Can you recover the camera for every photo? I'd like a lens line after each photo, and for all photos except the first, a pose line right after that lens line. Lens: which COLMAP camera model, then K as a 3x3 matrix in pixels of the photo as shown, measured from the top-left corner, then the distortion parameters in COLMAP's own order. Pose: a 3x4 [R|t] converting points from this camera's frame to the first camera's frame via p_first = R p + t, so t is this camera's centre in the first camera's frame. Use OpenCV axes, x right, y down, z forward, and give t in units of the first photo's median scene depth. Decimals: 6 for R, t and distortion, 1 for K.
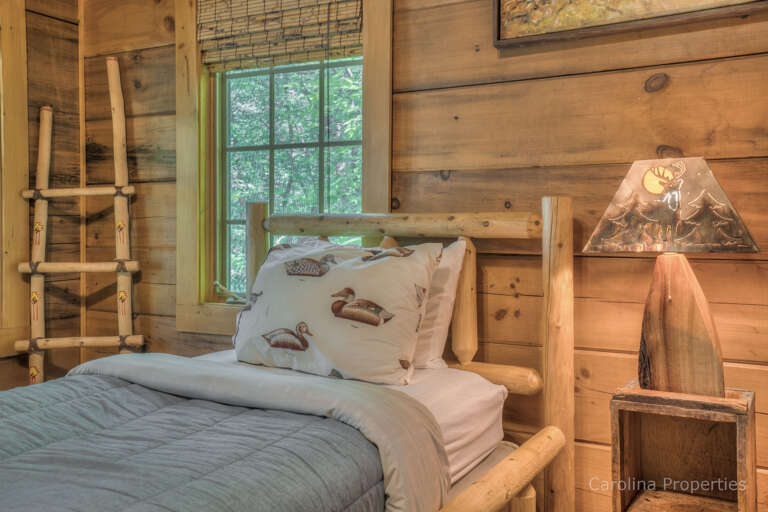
lens RADIAL K [[750.8, 0, 383.8], [0, 750.8, 234.5], [0, 0, 1]] dist [0.063592, 0.003755]
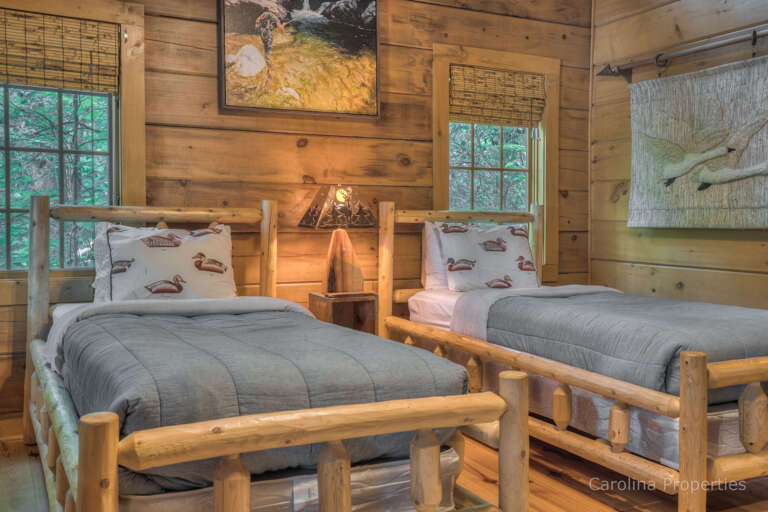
lens RADIAL K [[750.8, 0, 383.8], [0, 750.8, 234.5], [0, 0, 1]] dist [0.063592, 0.003755]
pose [[0.549165, -0.014796, 0.835583, -1.124749], [0.001863, 0.999862, 0.016480, 0.003642], [-0.835712, -0.007494, 0.549117, -0.234860]]
